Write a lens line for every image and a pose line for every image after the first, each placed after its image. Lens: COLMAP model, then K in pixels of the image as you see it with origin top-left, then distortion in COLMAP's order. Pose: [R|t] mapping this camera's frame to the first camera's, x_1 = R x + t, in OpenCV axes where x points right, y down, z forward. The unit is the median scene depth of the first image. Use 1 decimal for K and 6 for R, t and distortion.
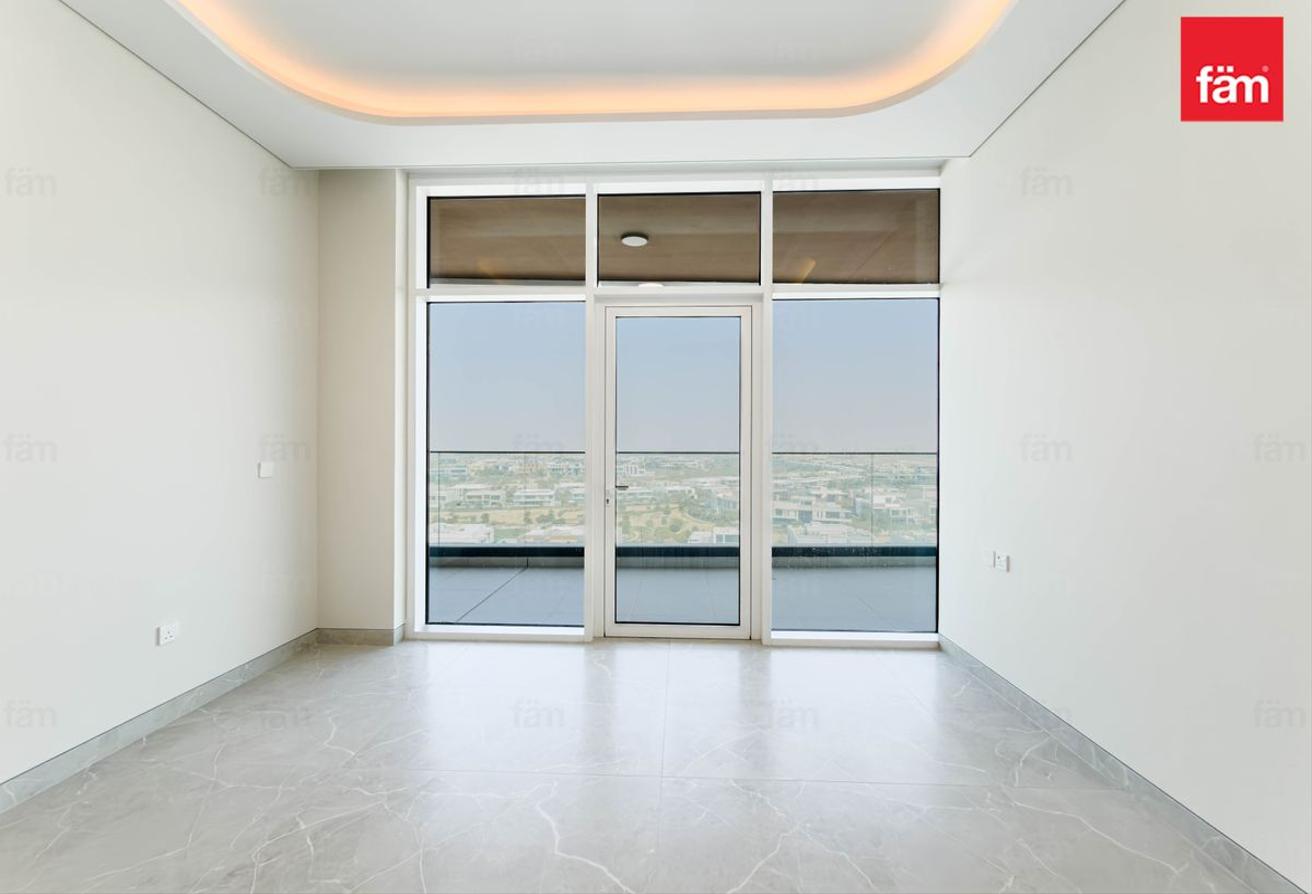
lens RADIAL K [[547.0, 0, 665.6], [0, 547.0, 450.2], [0, 0, 1]] dist [0.005381, 0.000124]
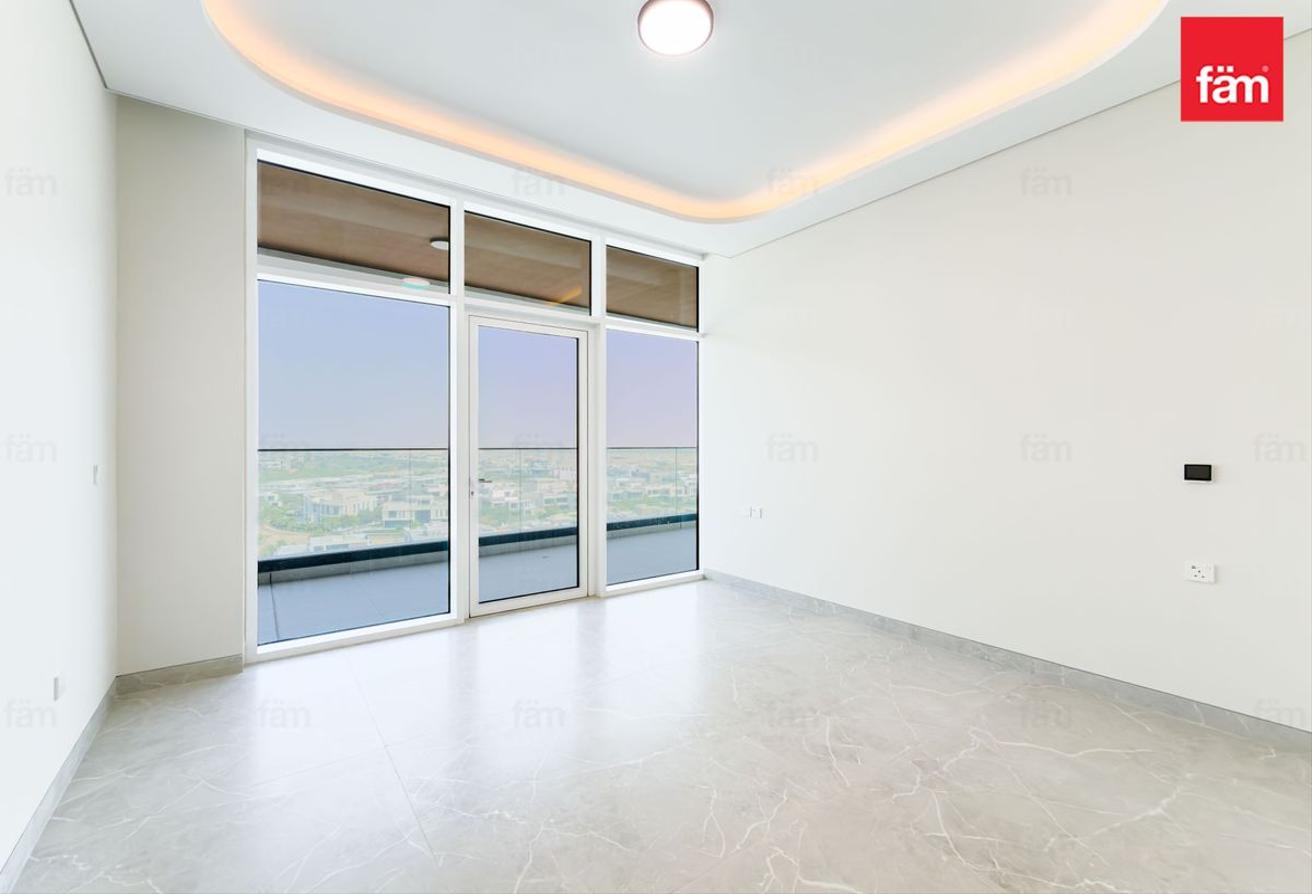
lens RADIAL K [[547.0, 0, 659.5], [0, 547.0, 449.0], [0, 0, 1]] dist [0.005381, 0.000124]
pose [[0.786703, -0.008665, 0.617271, -0.387348], [0.005550, 0.999960, 0.006963, -0.000698], [-0.617307, -0.002052, 0.786720, -0.073192]]
